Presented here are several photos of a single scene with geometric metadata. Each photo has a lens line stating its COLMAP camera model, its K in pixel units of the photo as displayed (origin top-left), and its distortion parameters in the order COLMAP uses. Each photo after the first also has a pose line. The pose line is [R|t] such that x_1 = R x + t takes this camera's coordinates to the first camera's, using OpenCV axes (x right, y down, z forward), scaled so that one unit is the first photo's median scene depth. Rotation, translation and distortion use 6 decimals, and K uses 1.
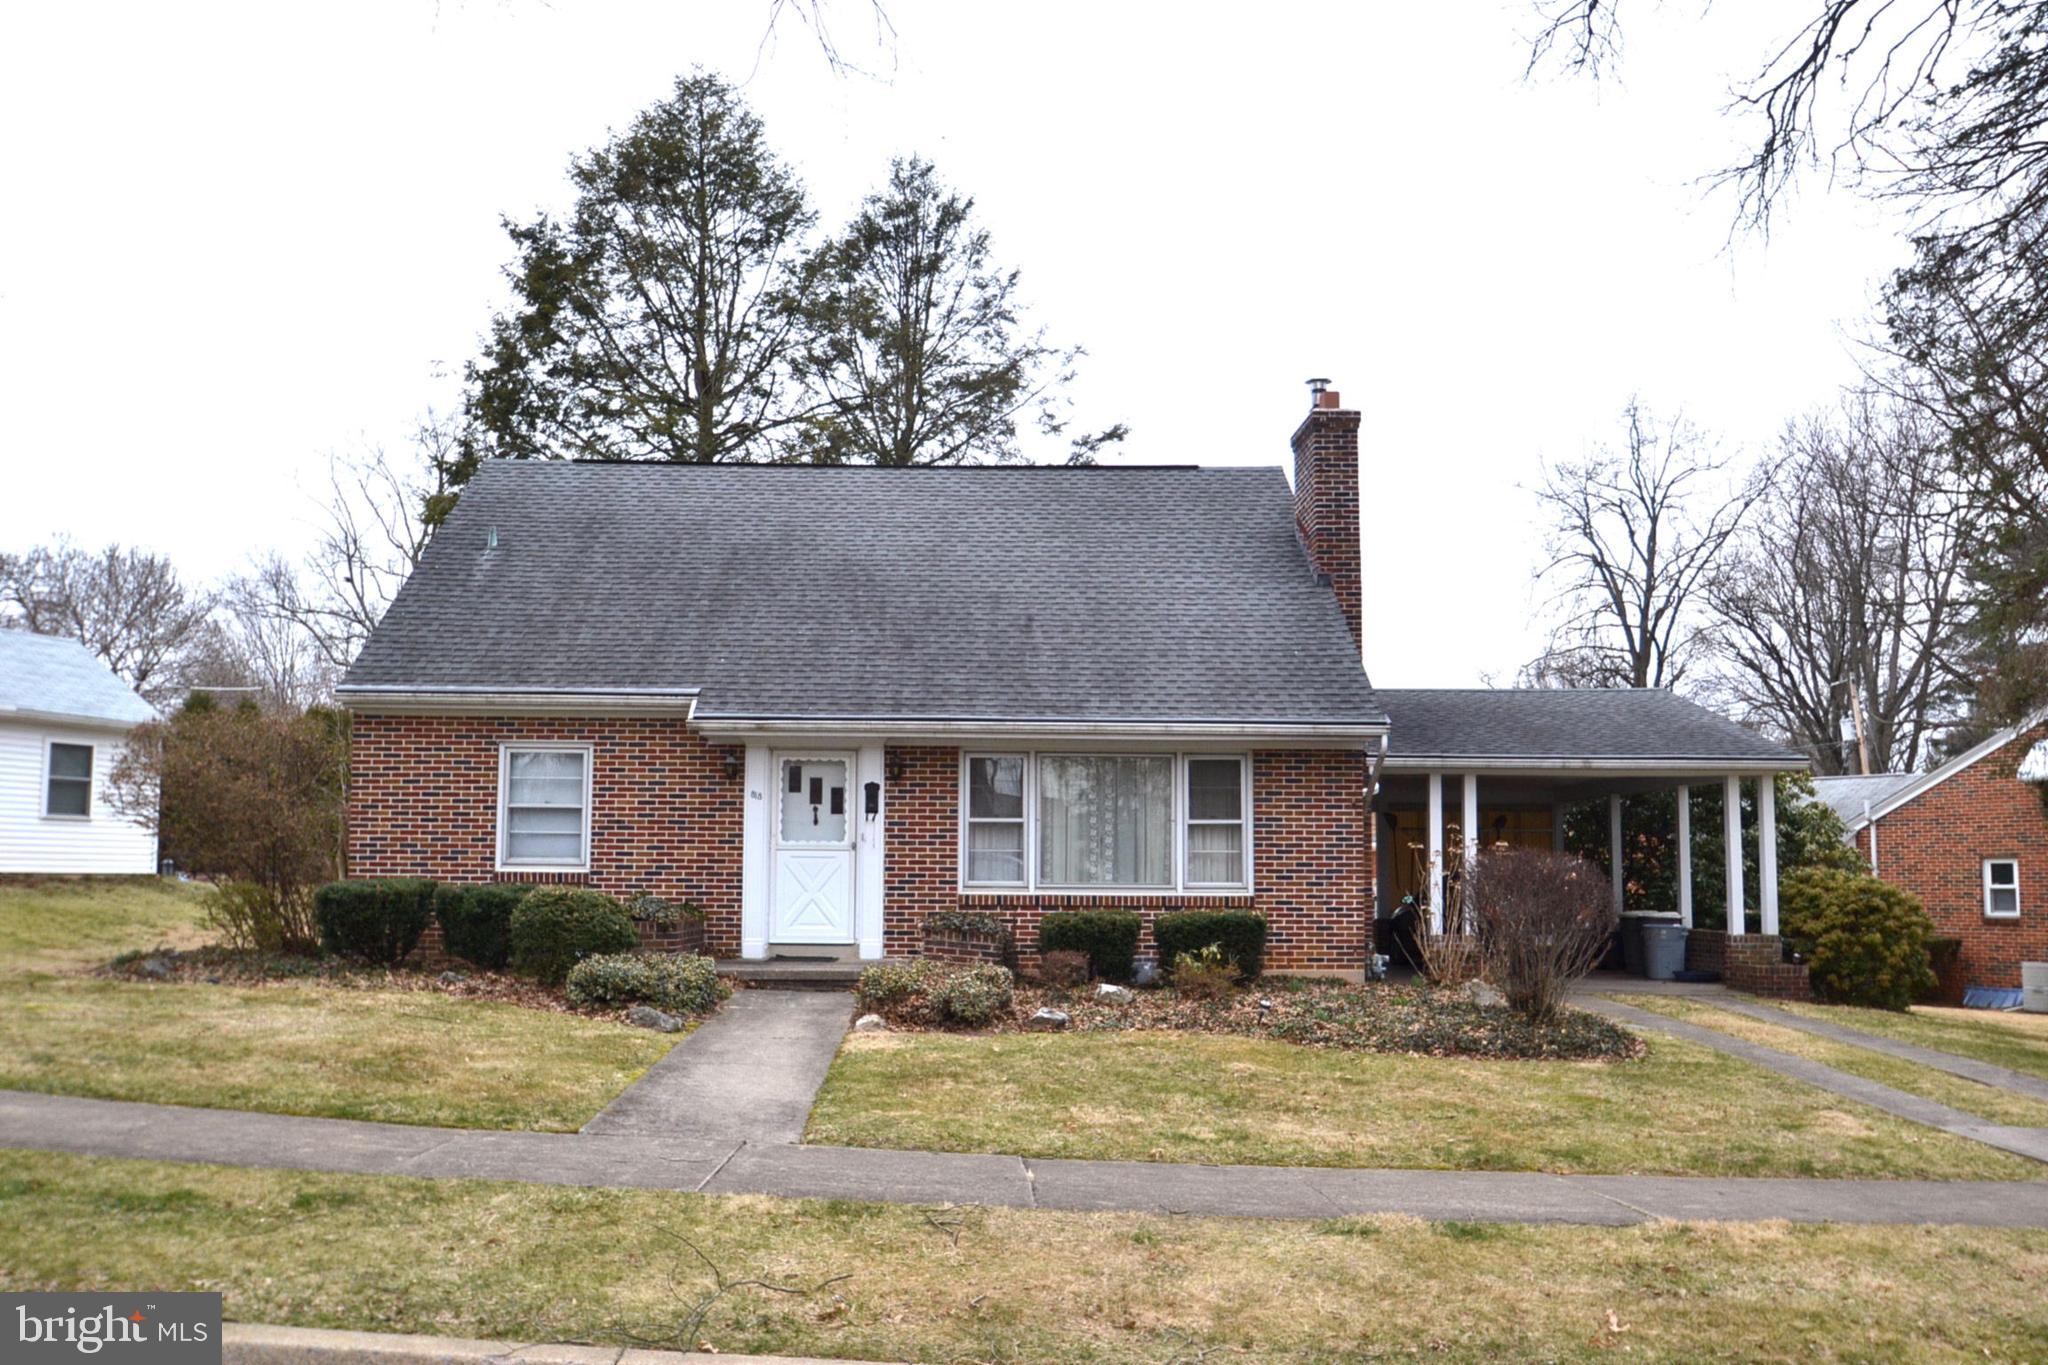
lens RADIAL K [[1610.8, 0, 1024.1], [0, 1610.8, 683.1], [0, 0, 1]] dist [-0.058410, -0.004255]
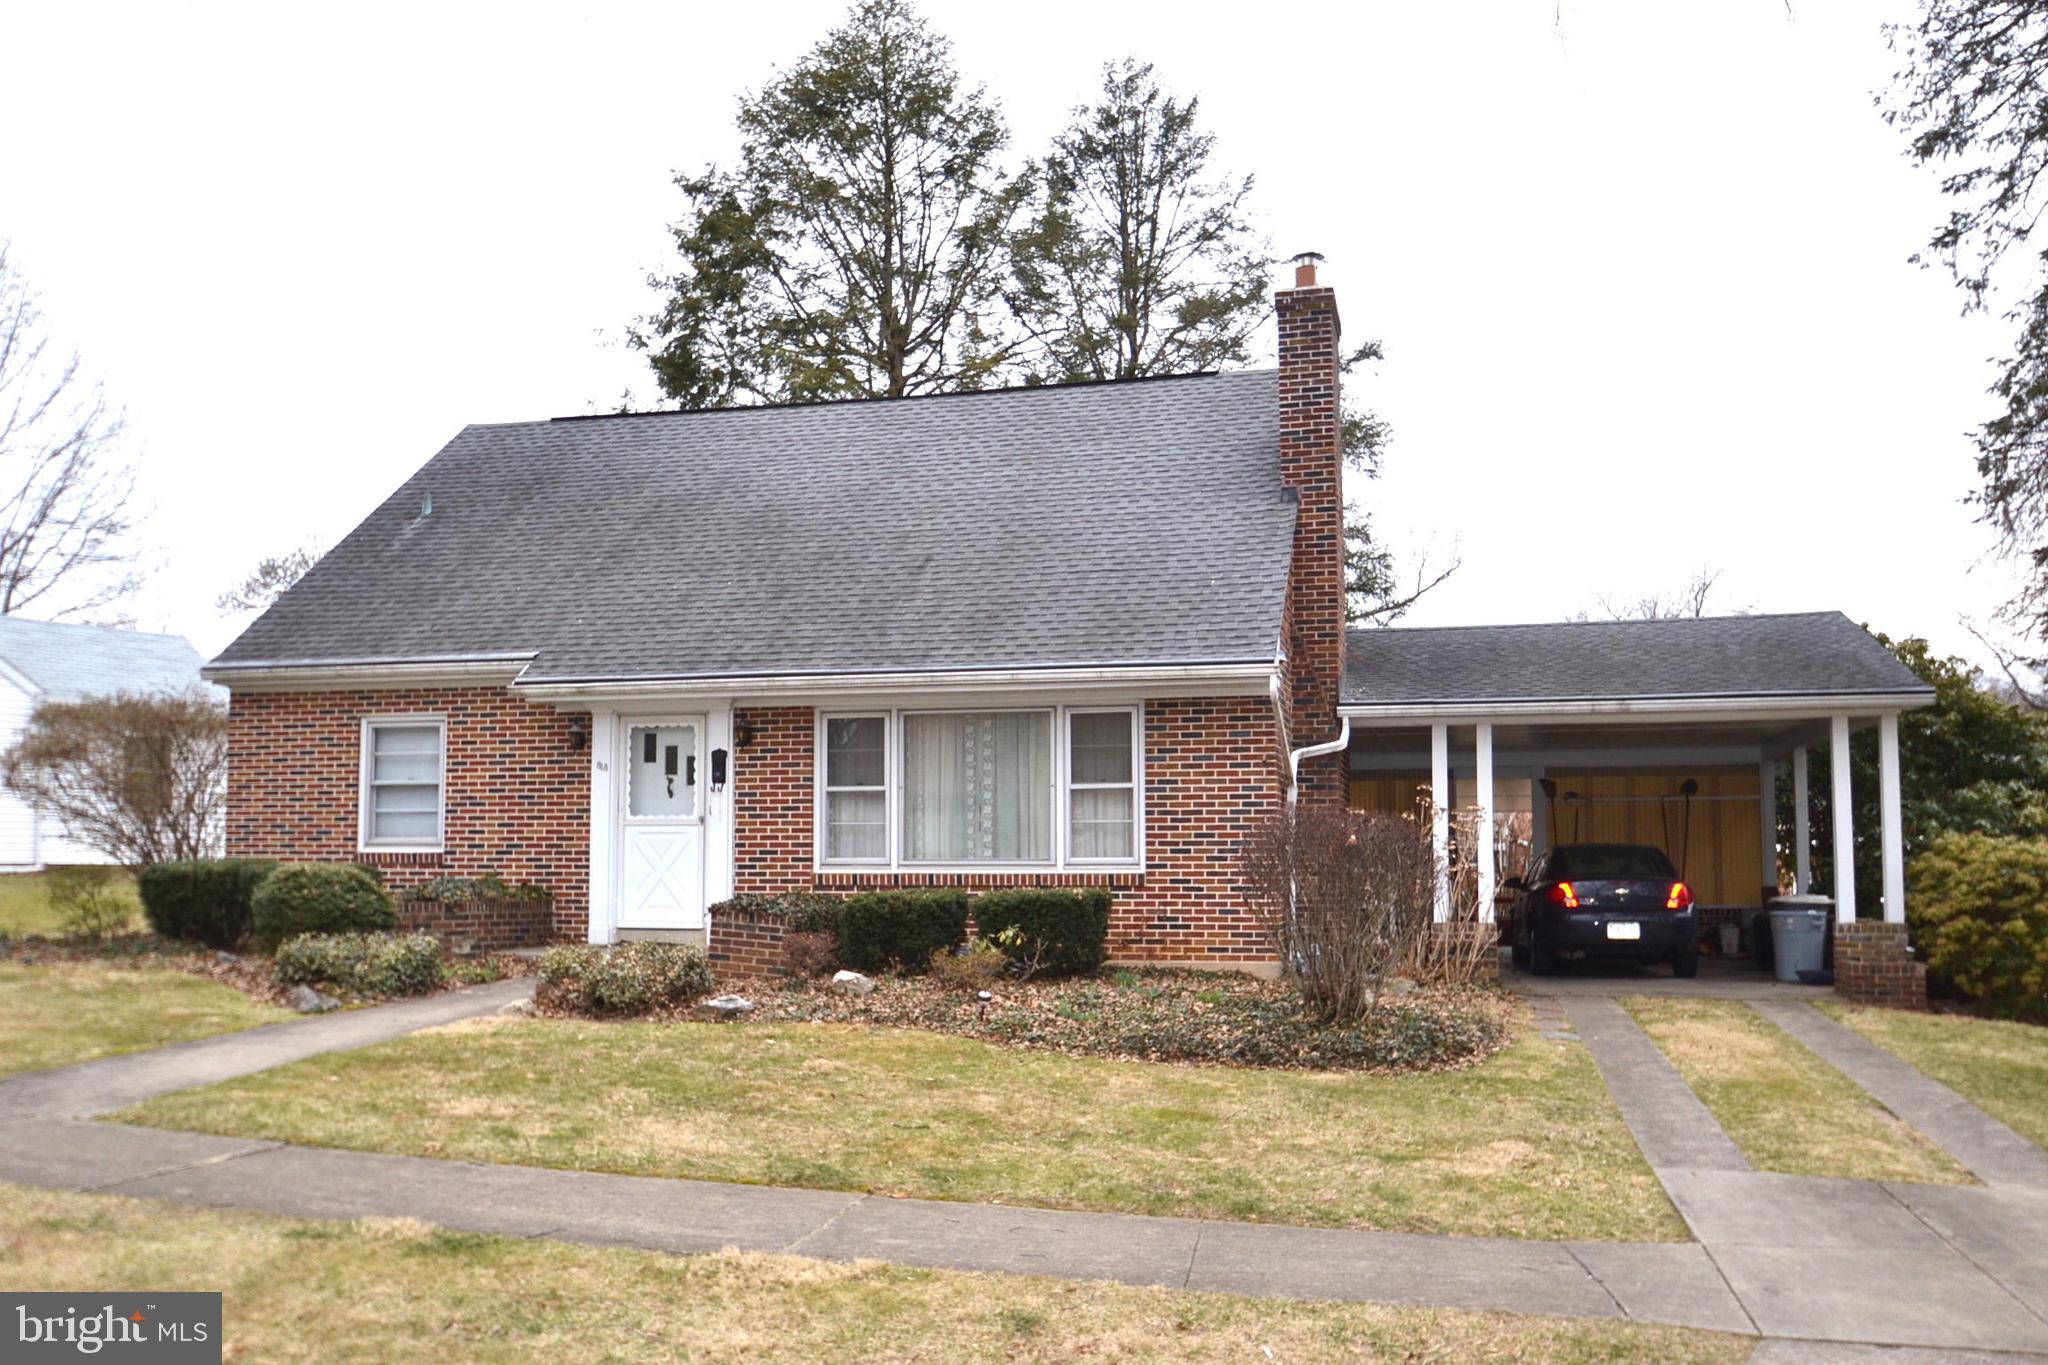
lens RADIAL K [[1788.7, 0, 1022.6], [0, 1788.7, 683.6], [0, 0, 1]] dist [-0.058717, 0.003650]
pose [[0.964967, -0.034259, -0.260125, 0.324864], [0.037362, 0.999277, 0.006995, 0.024322], [0.259697, -0.016469, 0.965550, 0.082370]]
